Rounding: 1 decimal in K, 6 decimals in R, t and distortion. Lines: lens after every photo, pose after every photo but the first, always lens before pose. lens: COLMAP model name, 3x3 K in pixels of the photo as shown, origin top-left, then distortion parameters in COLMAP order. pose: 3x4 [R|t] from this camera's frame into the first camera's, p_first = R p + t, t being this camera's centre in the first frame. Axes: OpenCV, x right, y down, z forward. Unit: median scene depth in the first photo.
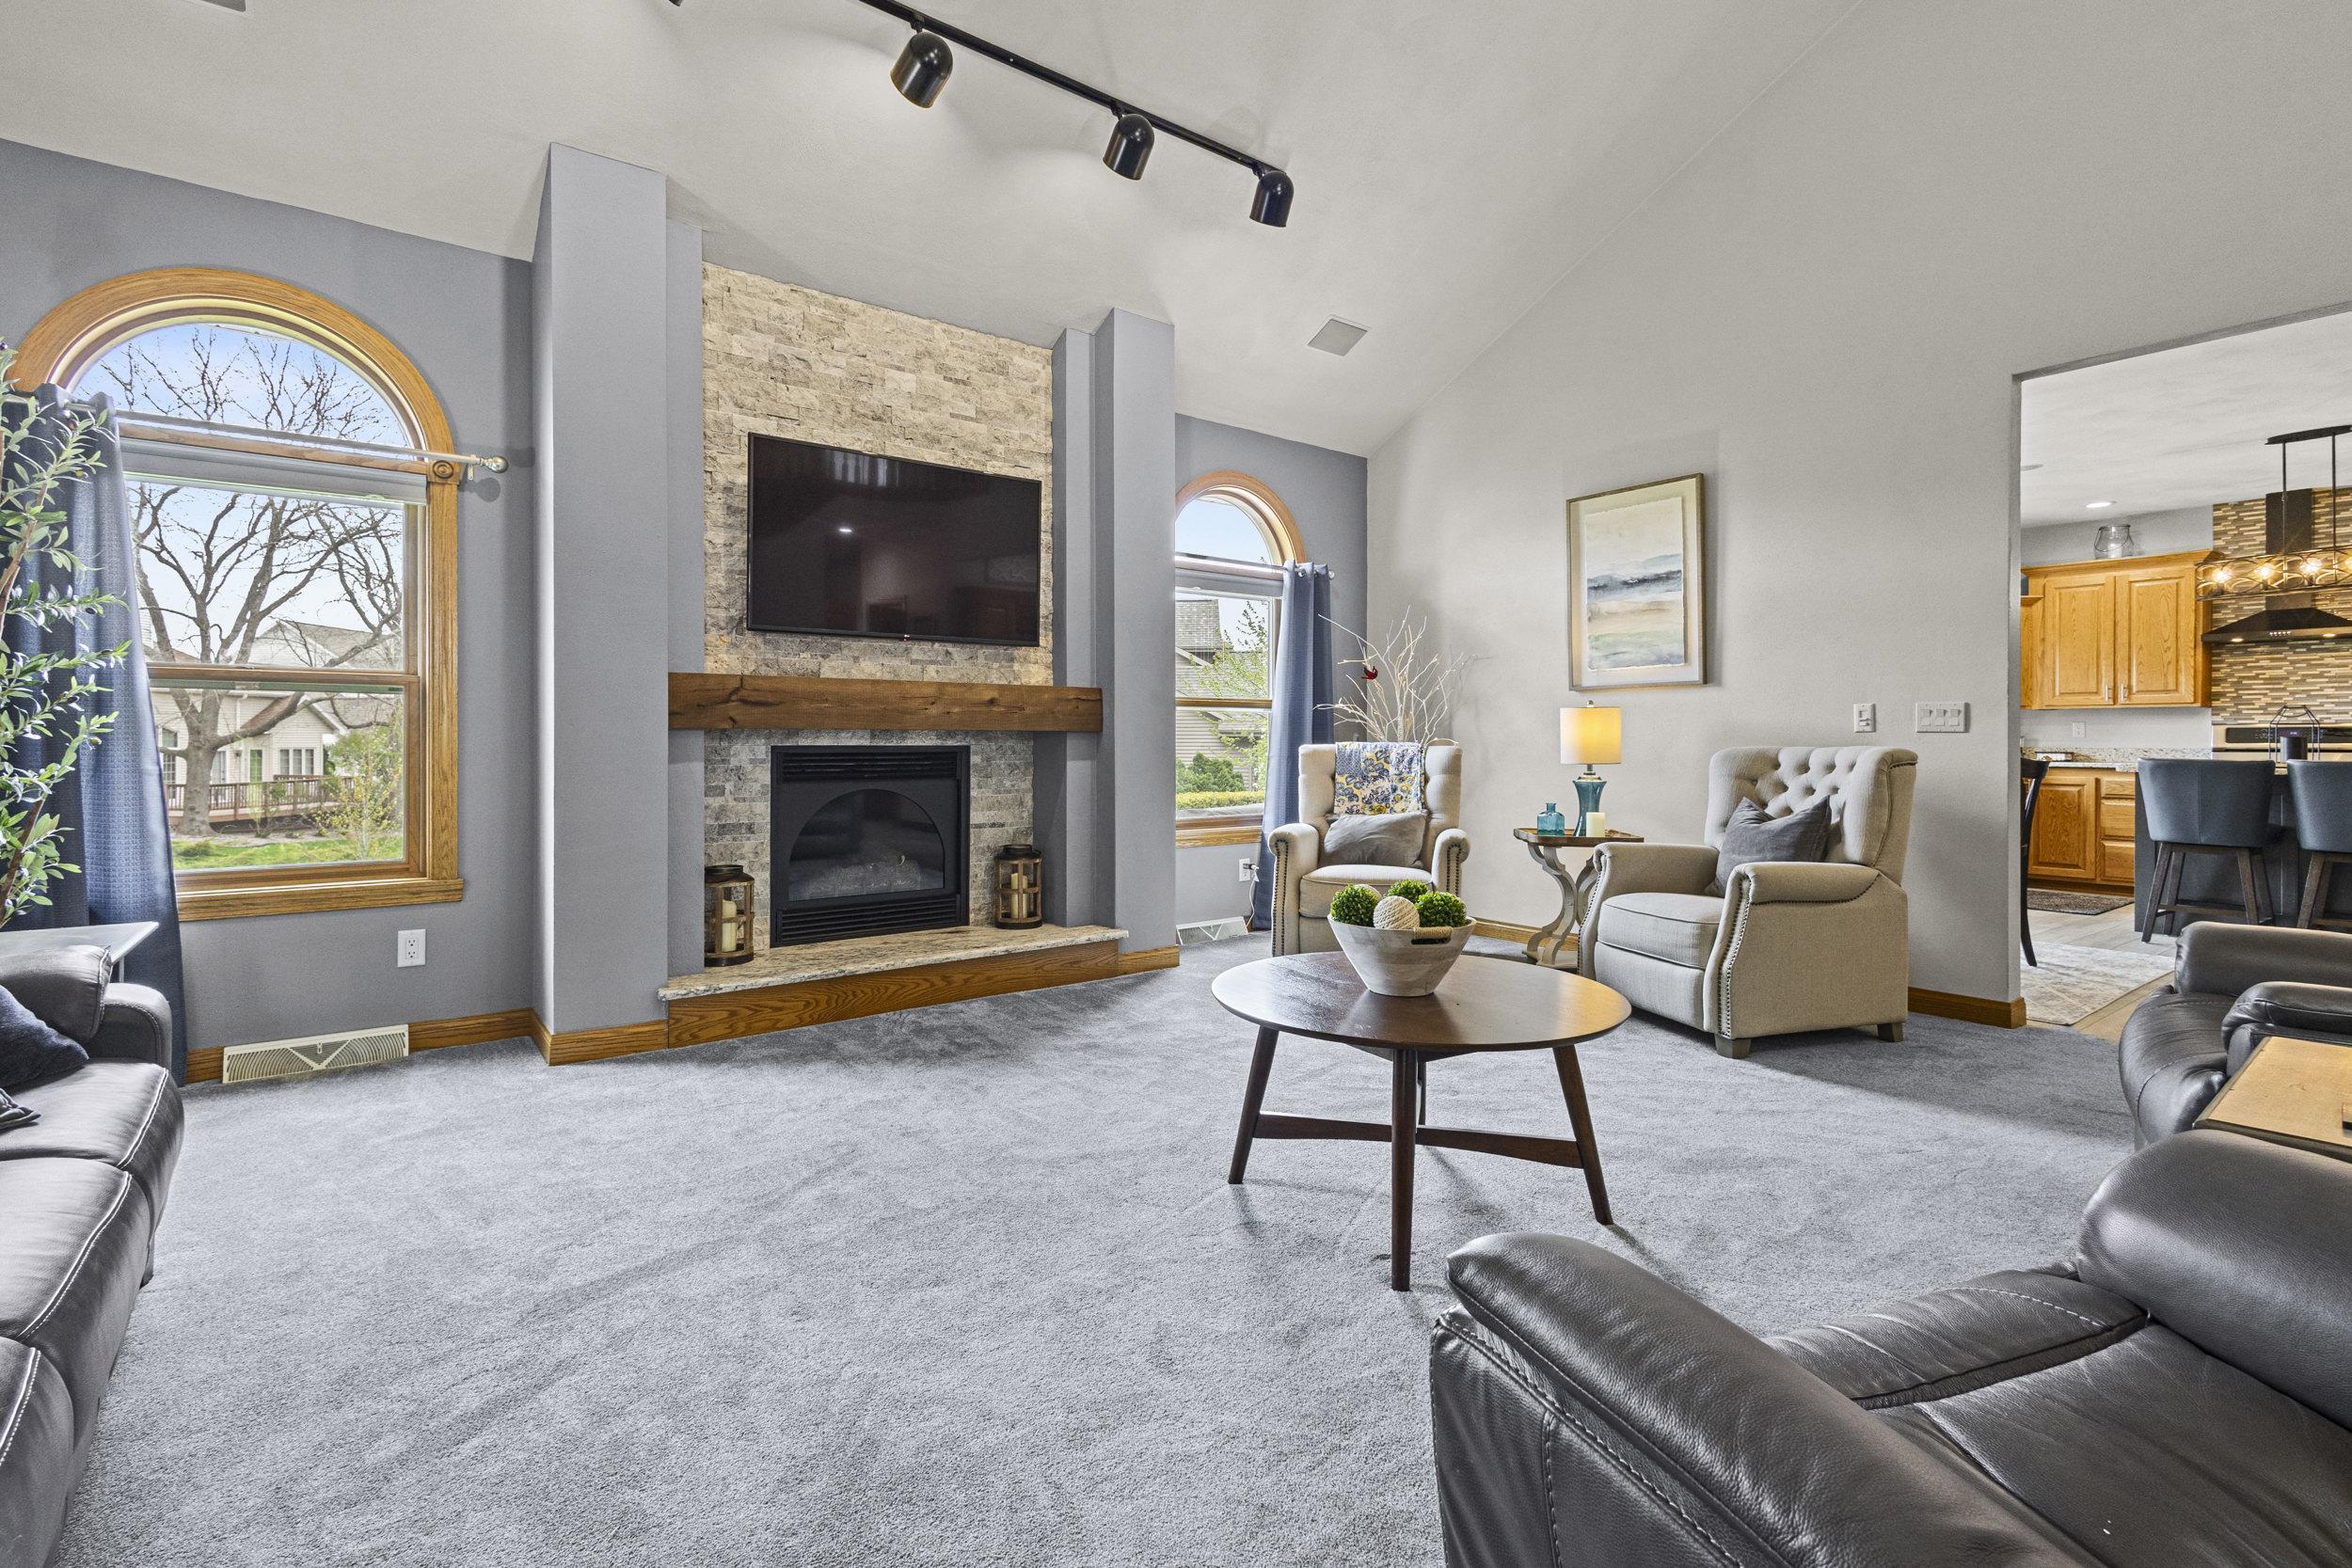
lens RADIAL K [[1086.4, 0, 1180.2], [0, 1086.4, 743.3], [0, 0, 1]] dist [0.007668, -0.002424]
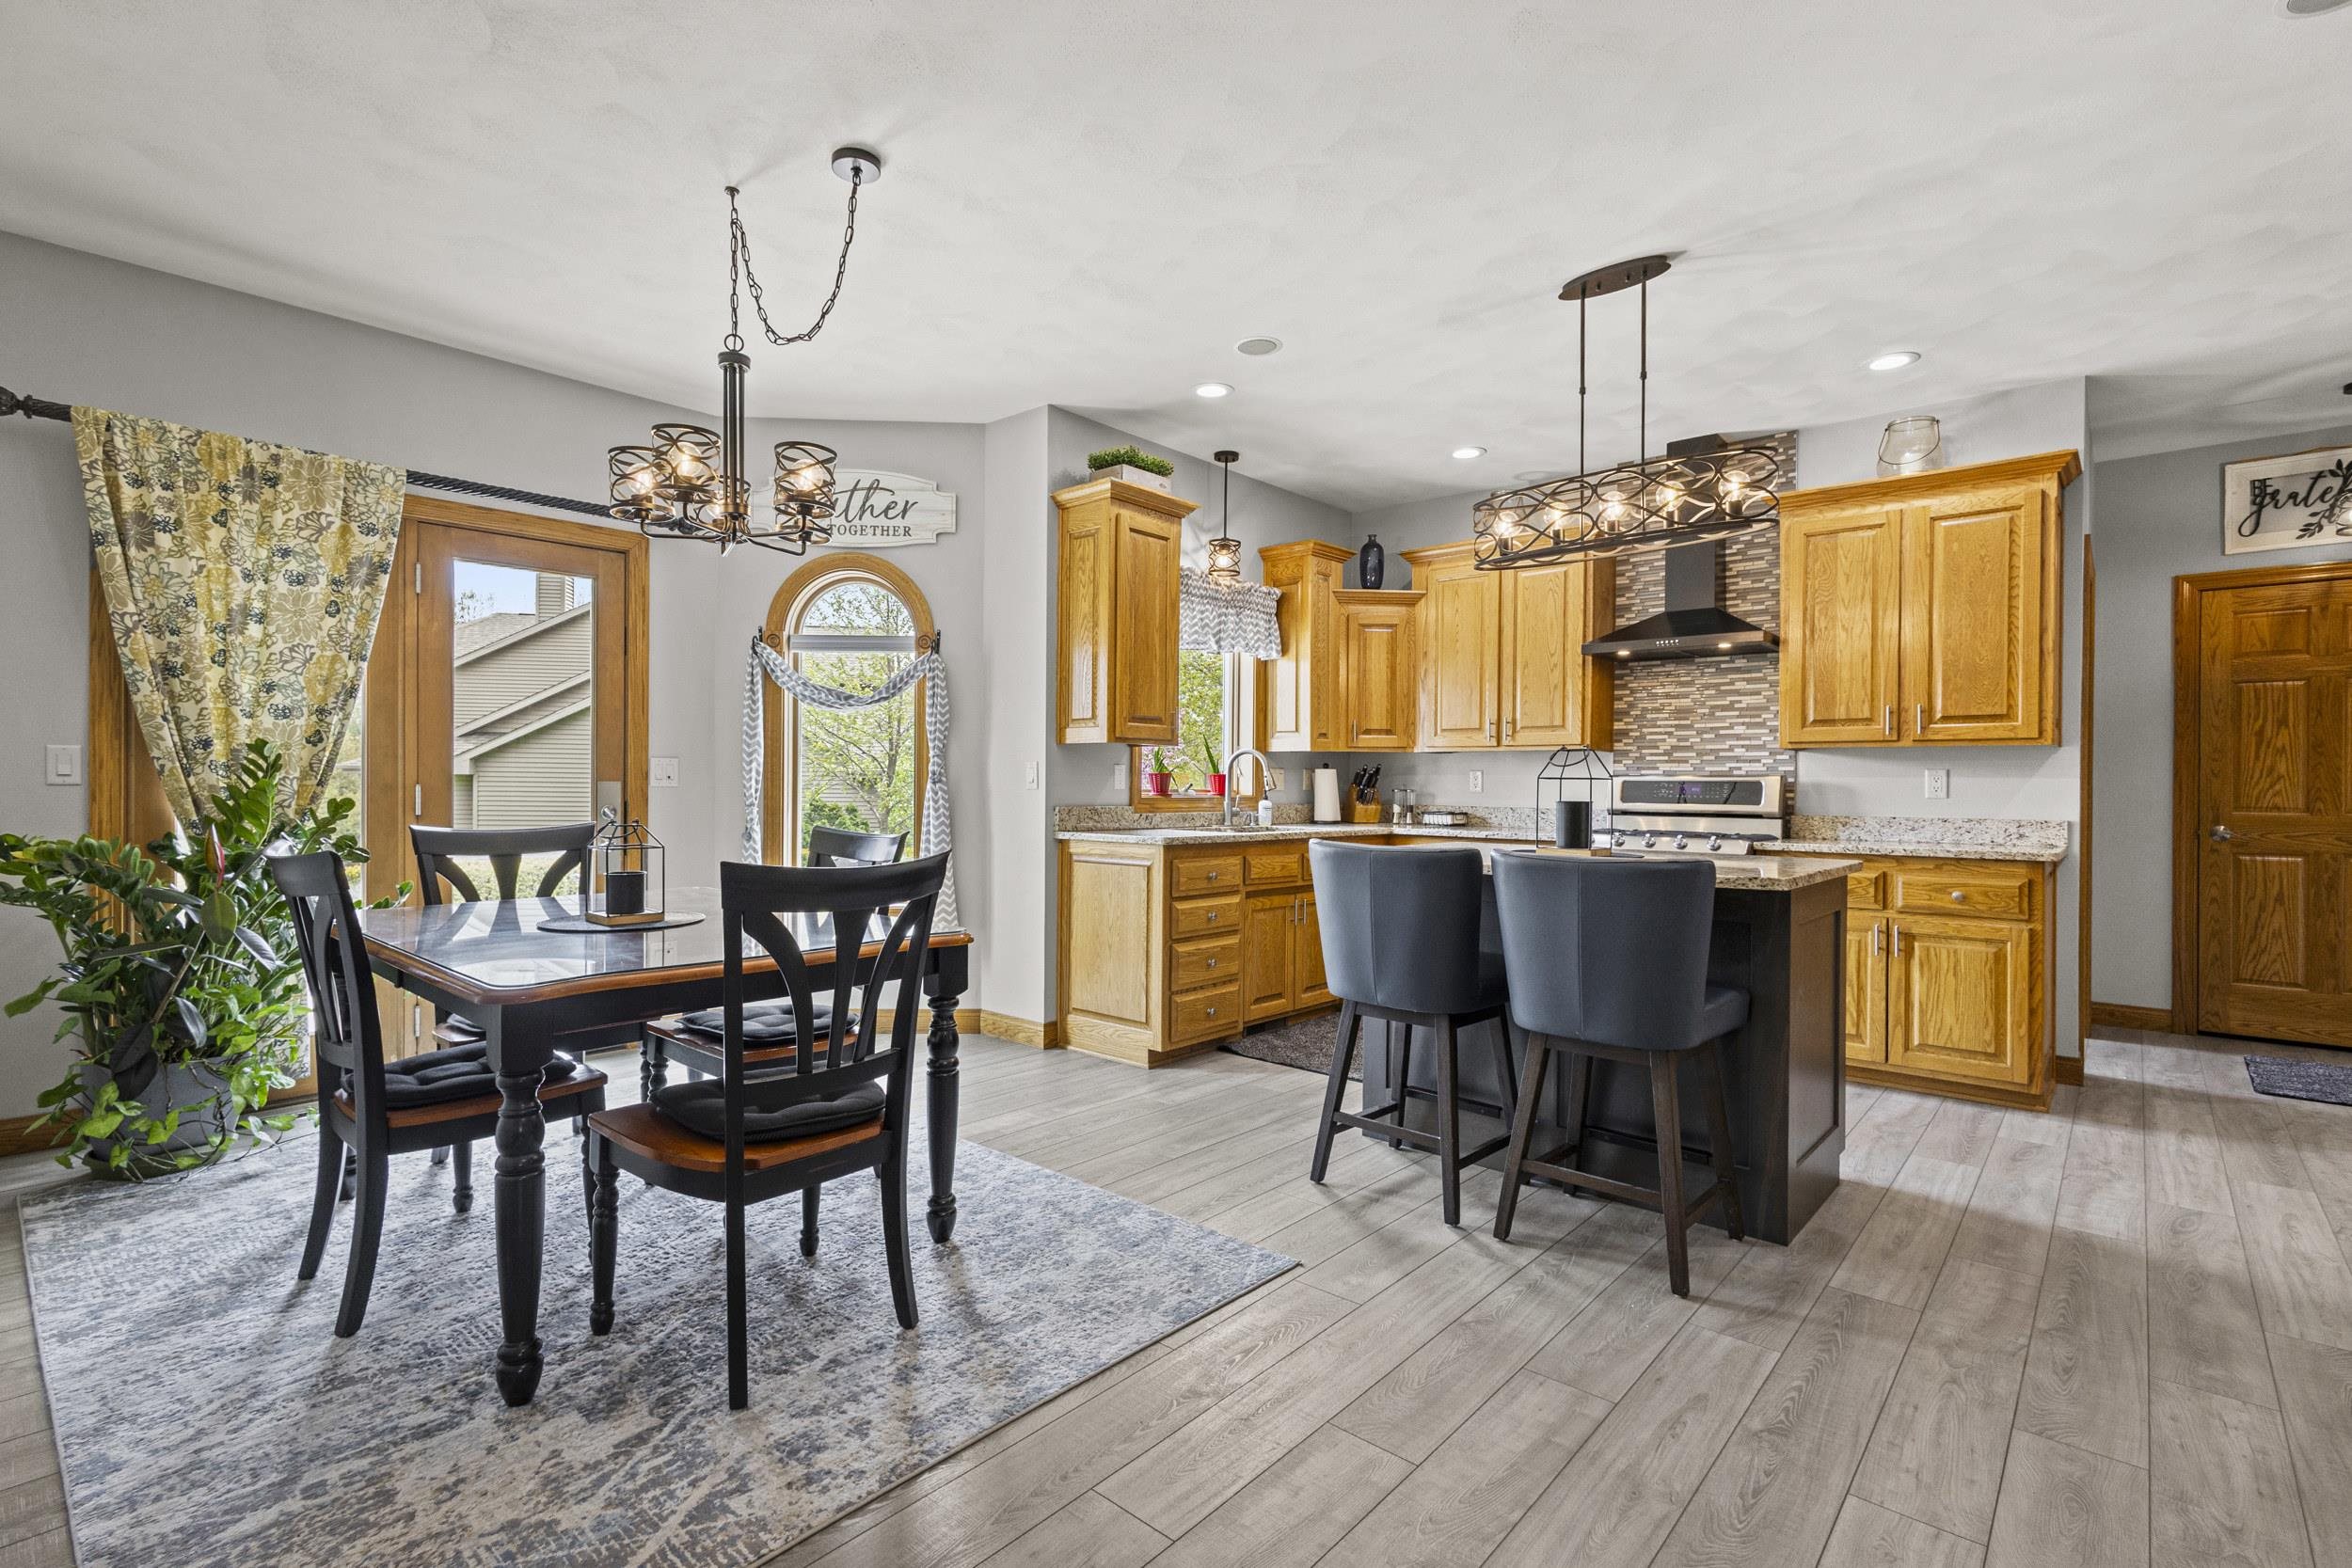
lens RADIAL K [[1086.4, 0, 1178.7], [0, 1086.4, 790.7], [0, 0, 1]] dist [0.007668, -0.002424]
pose [[0.983182, 0.003000, 0.182605, 1.038311], [-0.004134, 0.999974, 0.005833, -0.020264], [-0.182583, -0.006490, 0.983169, 0.691926]]
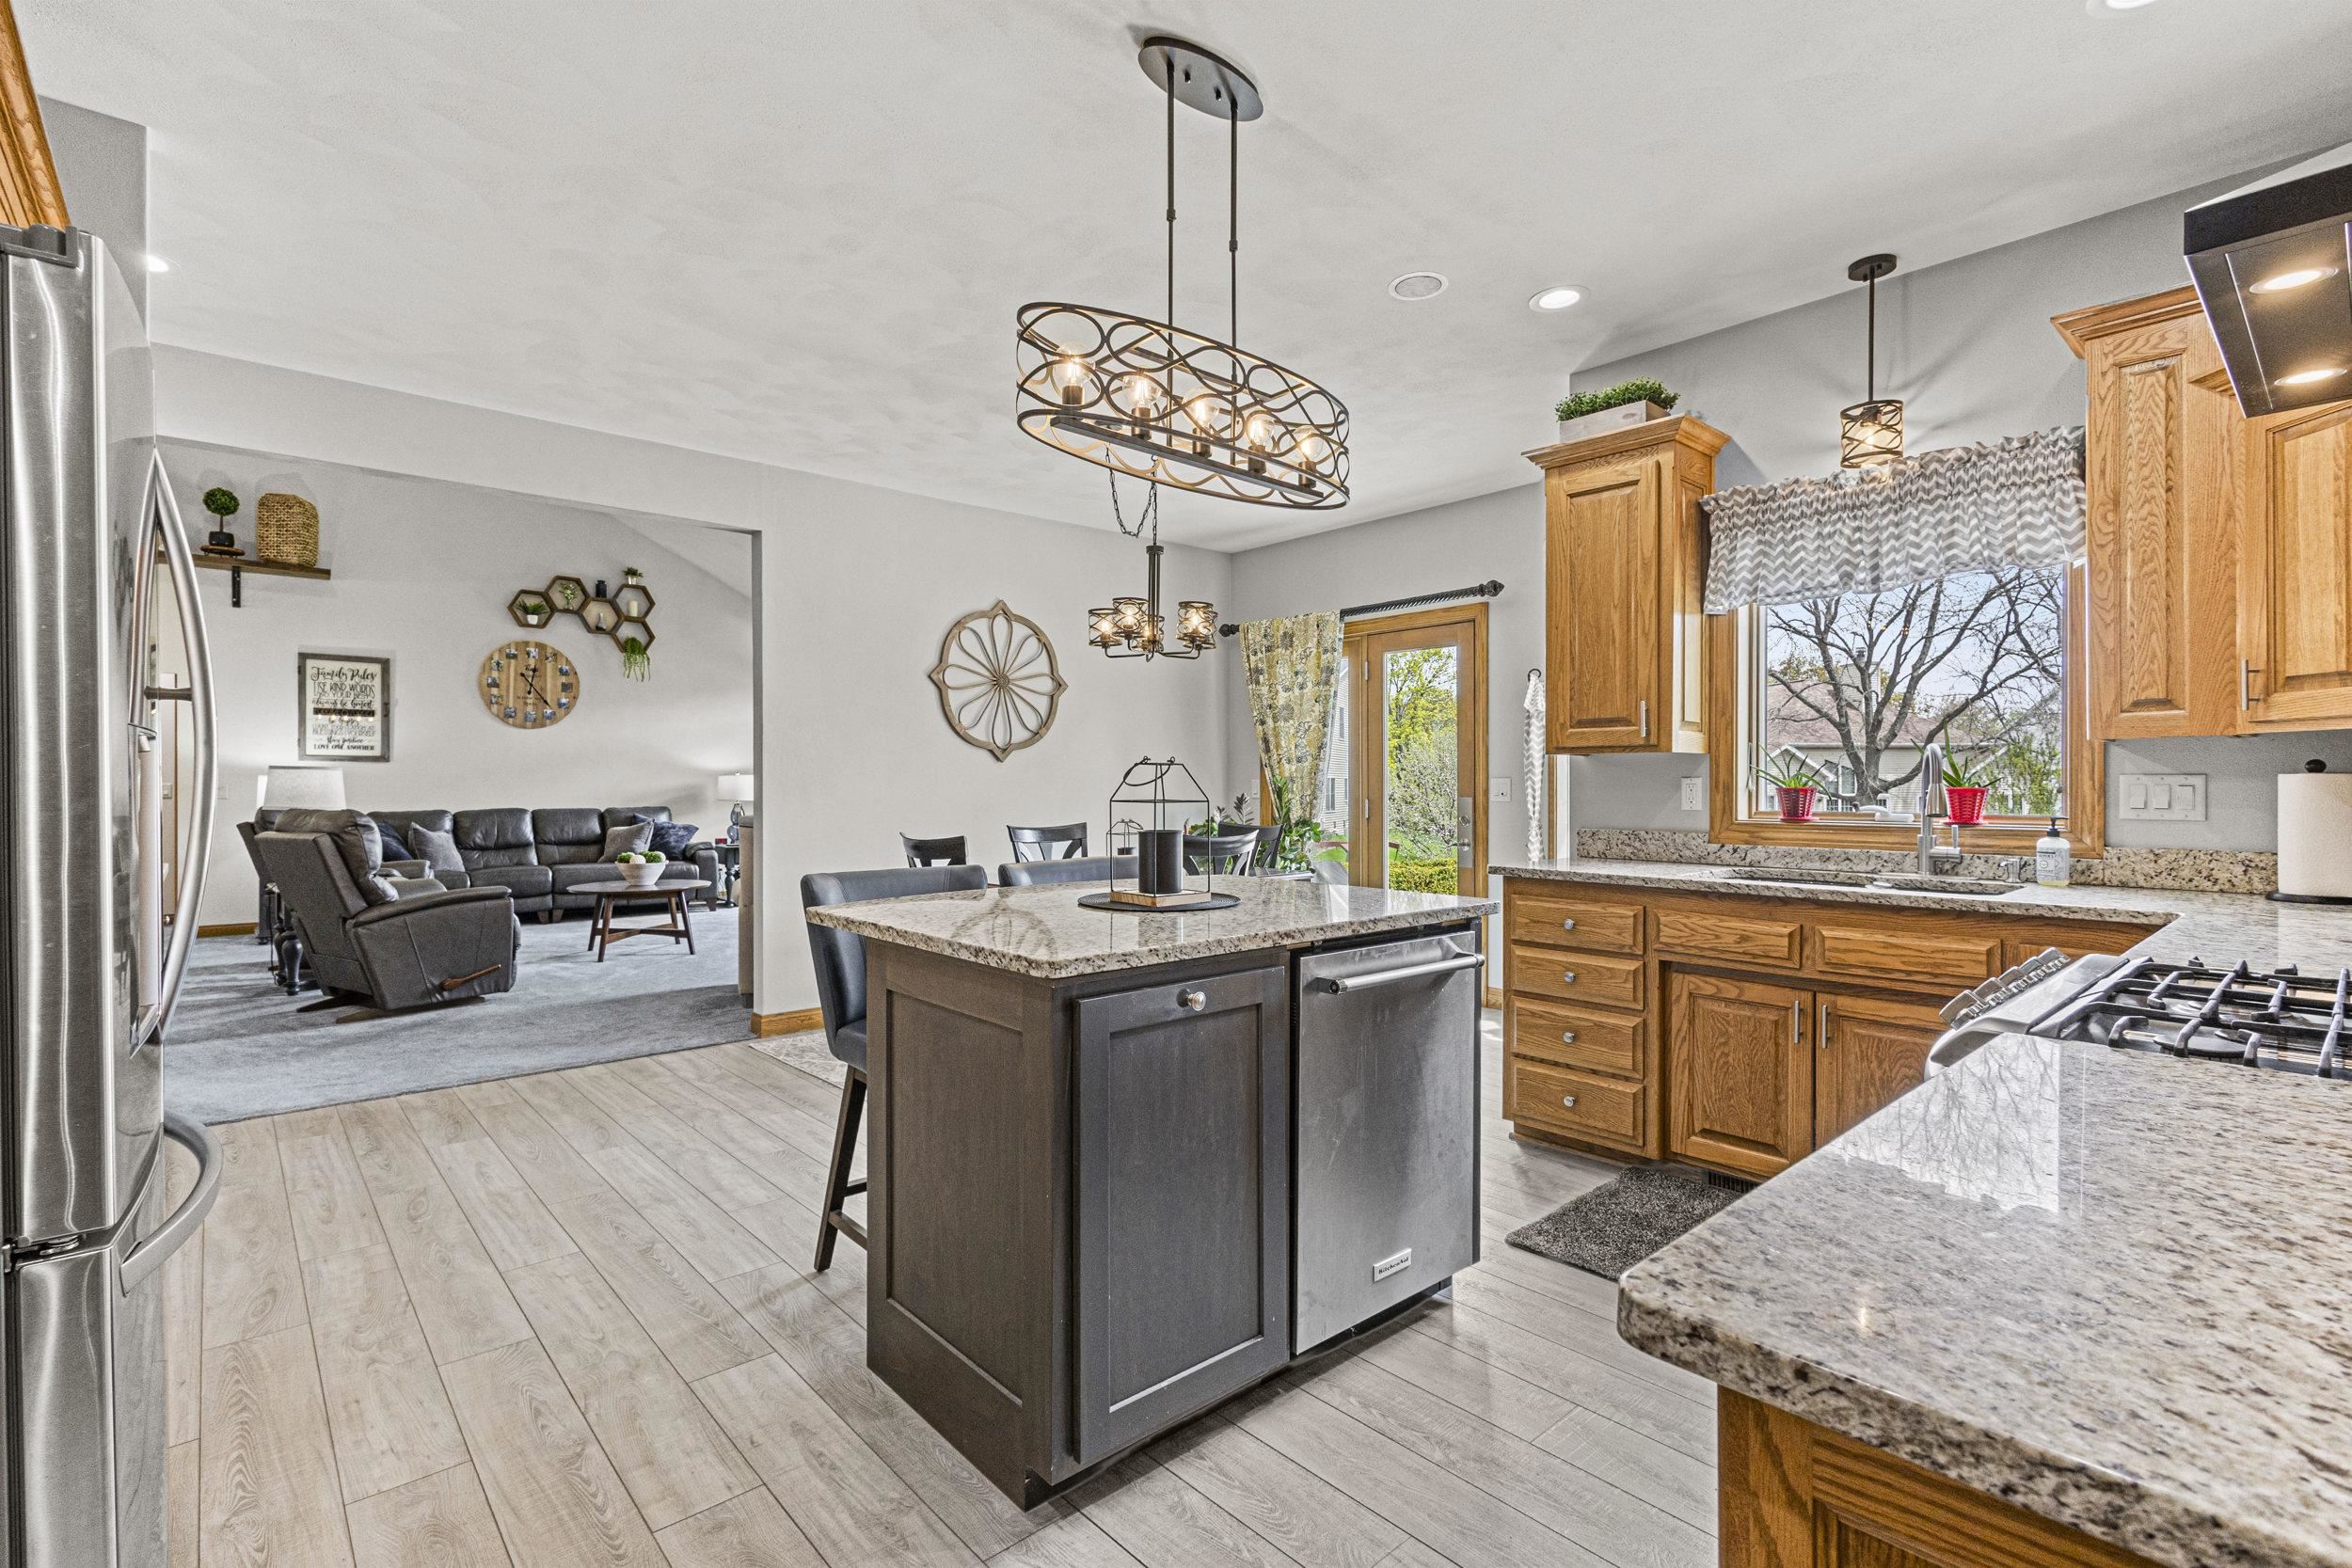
lens RADIAL K [[1086.4, 0, 1166.7], [0, 1086.4, 790.1], [0, 0, 1]] dist [0.007668, -0.002424]
pose [[0.056025, 0.002211, -0.998427, 2.108595], [0.000417, 0.999997, 0.002238, -0.033822], [0.998429, -0.000542, 0.056024, 1.412659]]
